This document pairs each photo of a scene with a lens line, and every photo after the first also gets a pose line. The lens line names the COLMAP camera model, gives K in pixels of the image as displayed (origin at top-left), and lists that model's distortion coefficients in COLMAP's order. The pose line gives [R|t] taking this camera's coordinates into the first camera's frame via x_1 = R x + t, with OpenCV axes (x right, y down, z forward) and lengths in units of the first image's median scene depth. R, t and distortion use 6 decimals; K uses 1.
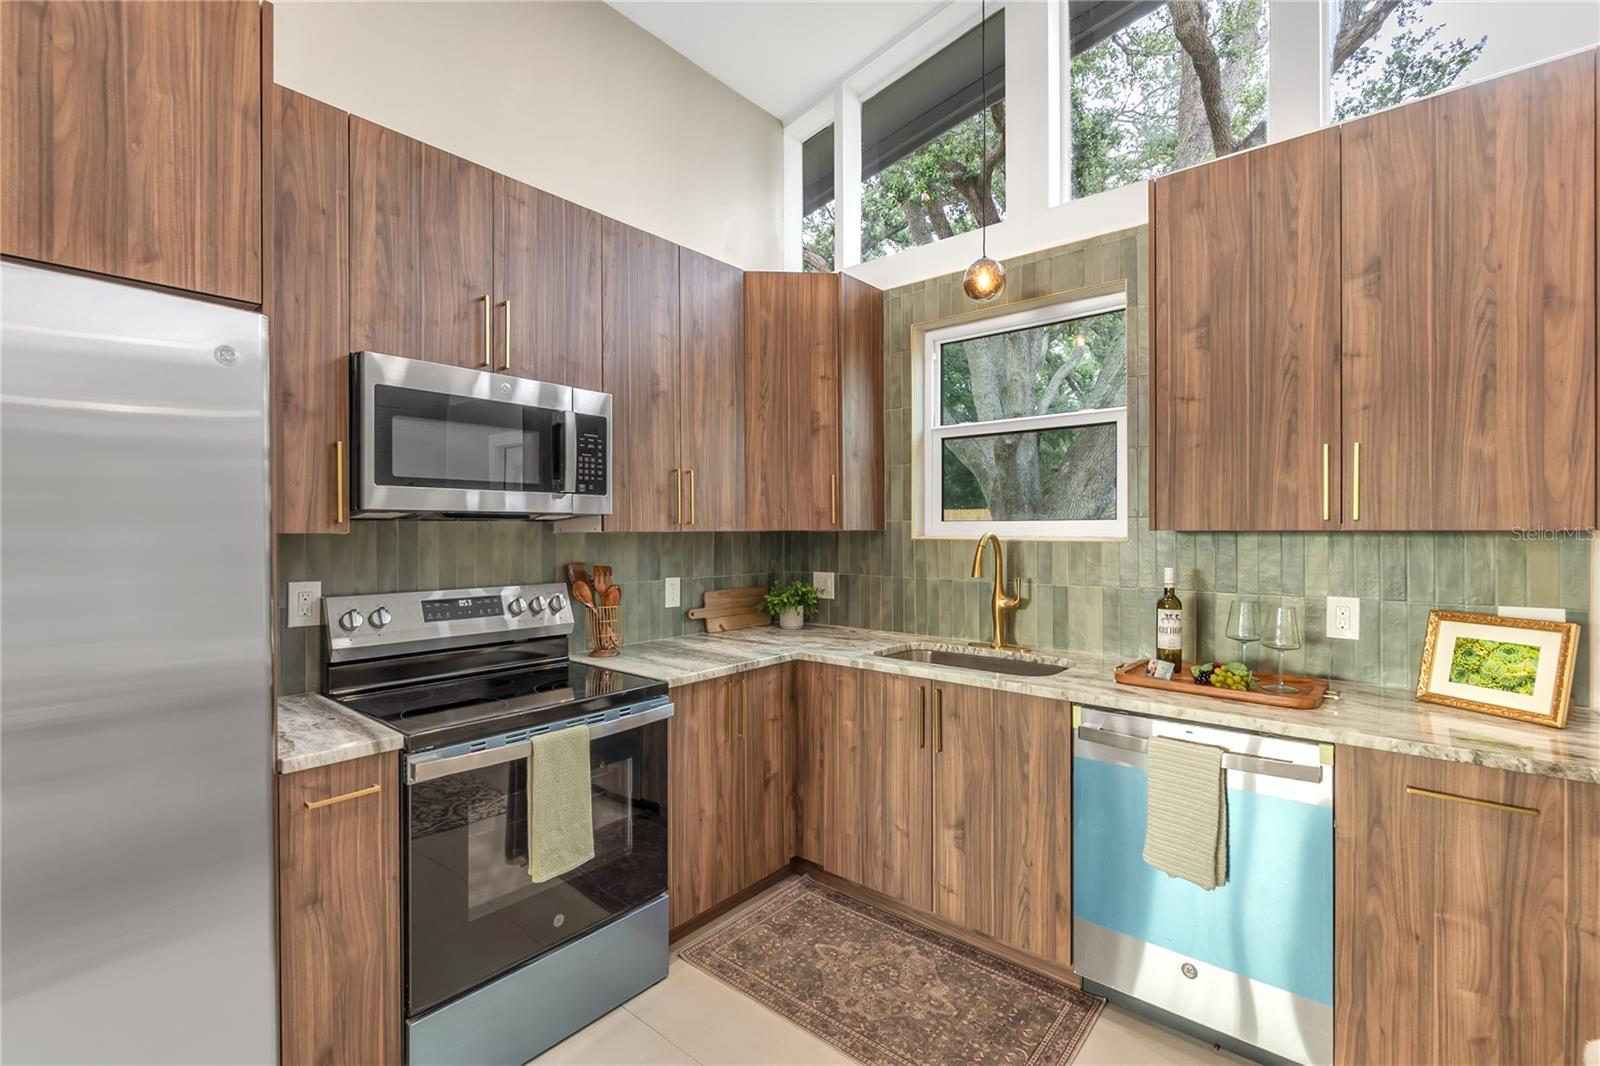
lens RADIAL K [[701.3, 0, 785.8], [0, 701.3, 524.8], [0, 0, 1]] dist [-0.031925, -0.003774]
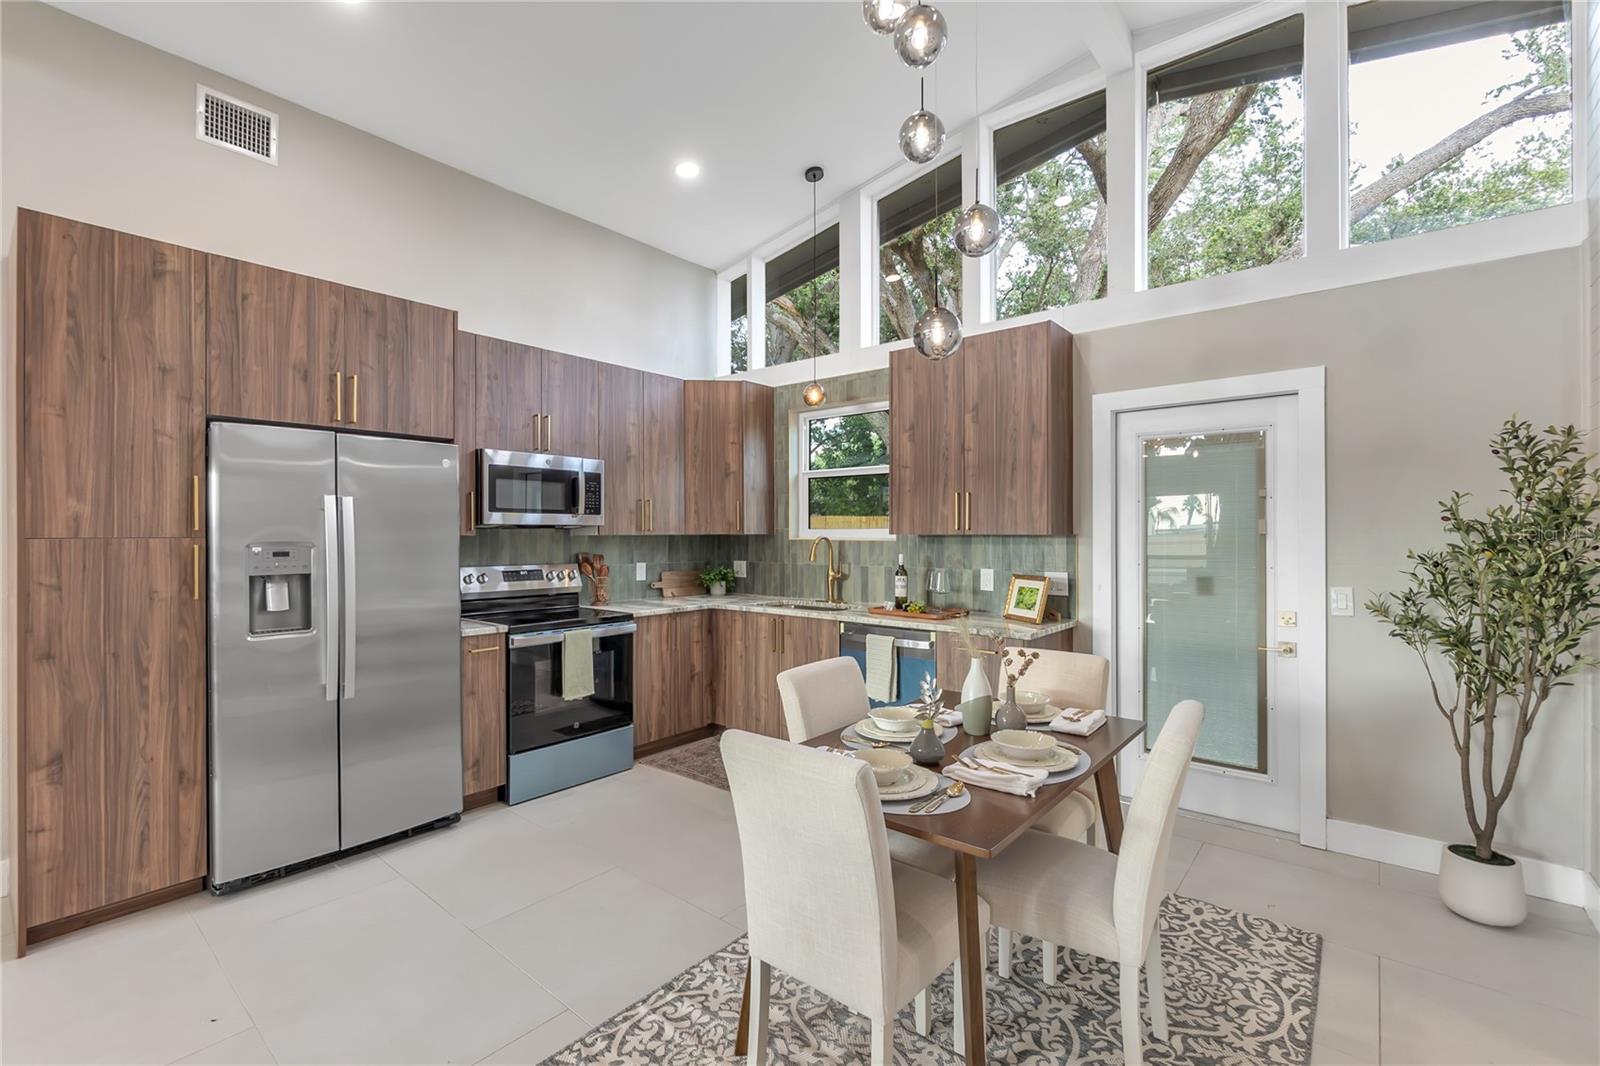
lens RADIAL K [[701.3, 0, 831.5], [0, 701.3, 527.9], [0, 0, 1]] dist [-0.031925, -0.003774]
pose [[0.997434, 0.002022, 0.071560, 0.223633], [-0.002012, 0.999998, -0.000217, -0.009449], [-0.071560, 0.000072, 0.997436, -0.902274]]
